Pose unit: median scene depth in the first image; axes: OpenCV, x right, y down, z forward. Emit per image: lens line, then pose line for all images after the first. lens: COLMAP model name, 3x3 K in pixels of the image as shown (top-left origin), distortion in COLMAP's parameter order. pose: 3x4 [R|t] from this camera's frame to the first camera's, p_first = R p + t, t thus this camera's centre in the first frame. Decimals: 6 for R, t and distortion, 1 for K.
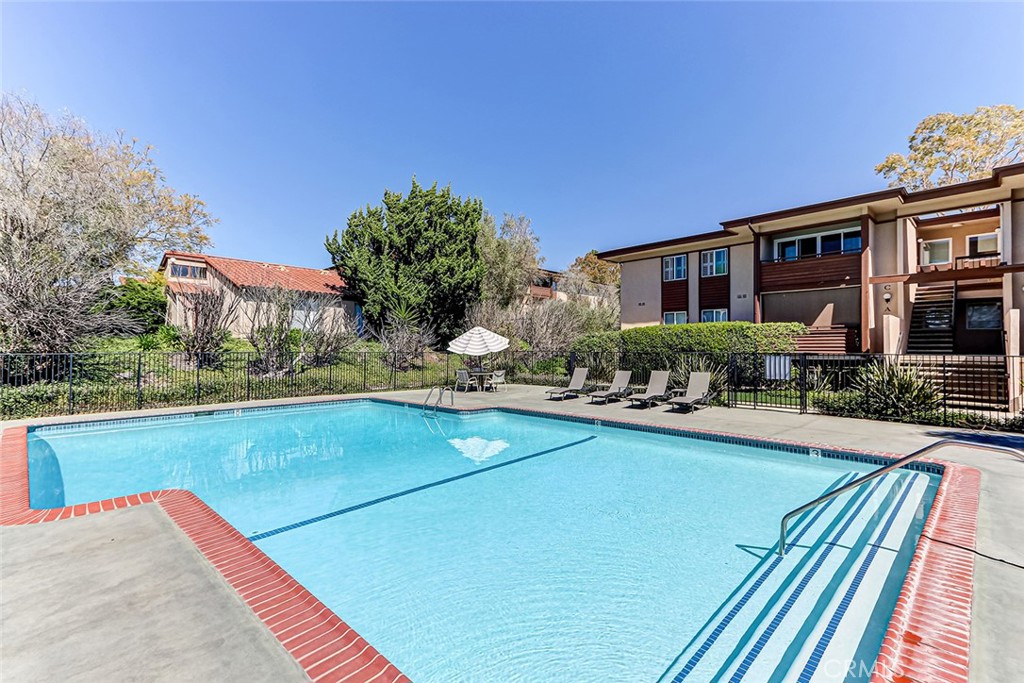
lens RADIAL K [[473.7, 0, 508.8], [0, 473.7, 339.1], [0, 0, 1]] dist [0.005975, -0.000178]
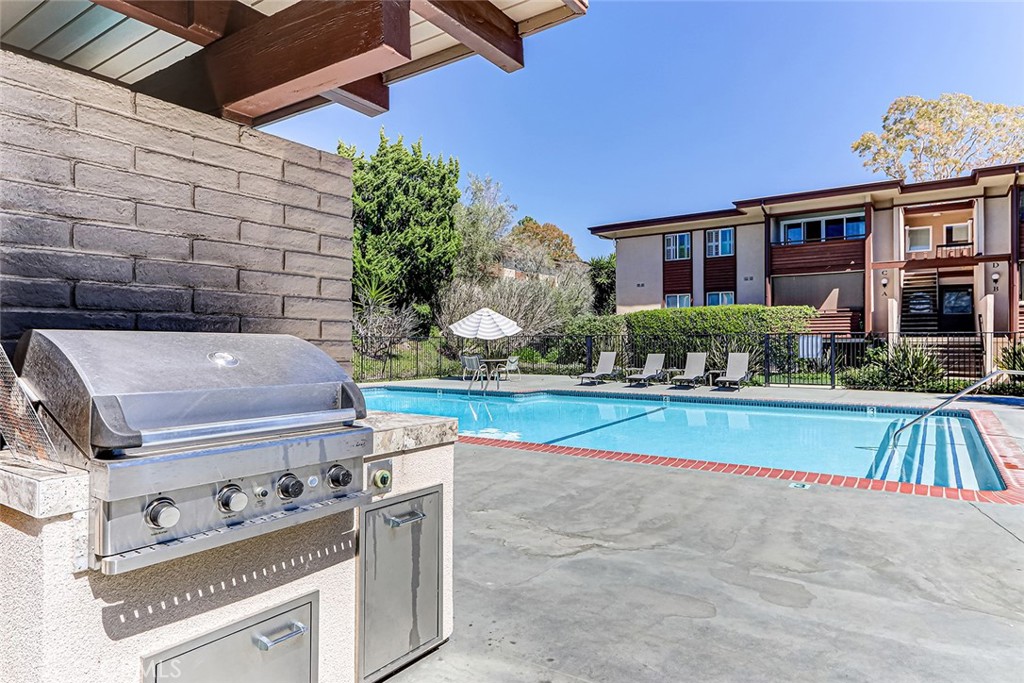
lens RADIAL K [[620.6, 0, 510.7], [0, 620.6, 339.9], [0, 0, 1]] dist [-0.034958, 0.000316]
pose [[0.983459, -0.002920, 0.181110, -0.226085], [0.000046, 0.999874, 0.015872, 0.014984], [-0.181133, -0.015601, 0.983335, -0.153429]]
